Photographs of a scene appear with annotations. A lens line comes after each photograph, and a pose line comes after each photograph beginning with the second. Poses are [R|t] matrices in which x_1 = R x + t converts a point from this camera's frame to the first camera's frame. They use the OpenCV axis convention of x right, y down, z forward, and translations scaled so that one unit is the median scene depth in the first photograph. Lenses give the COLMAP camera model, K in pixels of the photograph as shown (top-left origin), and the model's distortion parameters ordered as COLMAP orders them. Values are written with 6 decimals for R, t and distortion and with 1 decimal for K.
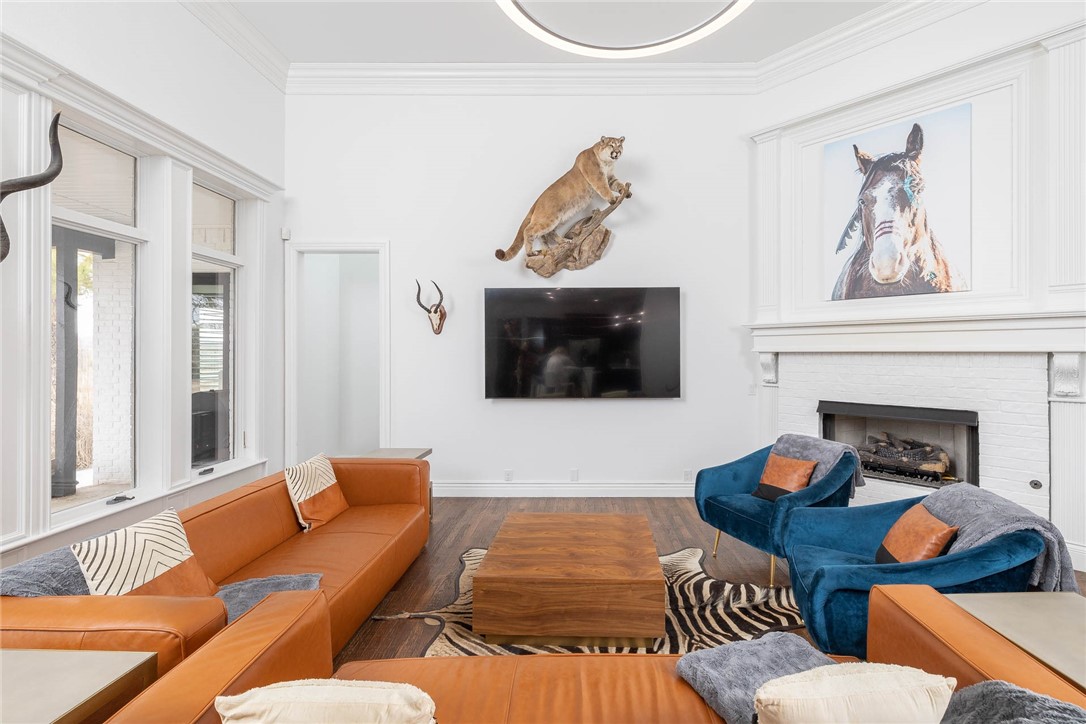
lens RADIAL K [[465.0, 0, 586.4], [0, 465.0, 349.9], [0, 0, 1]] dist [0.000633, -0.000088]
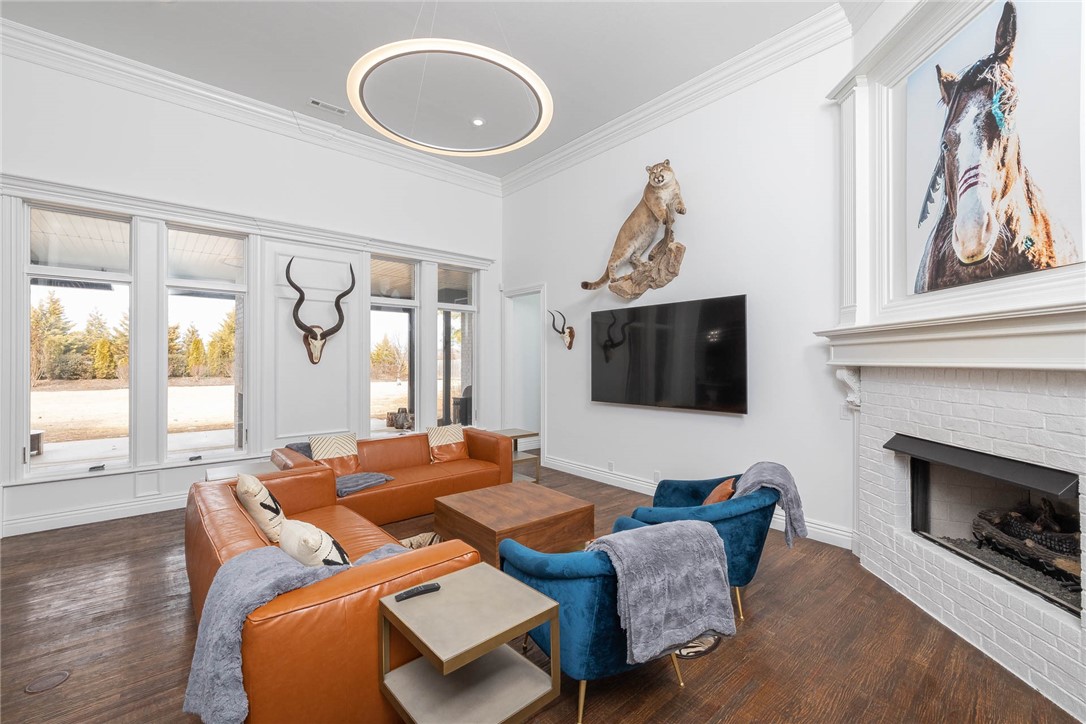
lens RADIAL K [[460.0, 0, 548.5], [0, 460.0, 359.1], [0, 0, 1]] dist [-0.000564, -0.000389]
pose [[0.654616, -0.001873, -0.755960, 0.738939], [0.003340, 0.999994, 0.000415, -0.009837], [0.755955, -0.002797, 0.654618, 0.125925]]
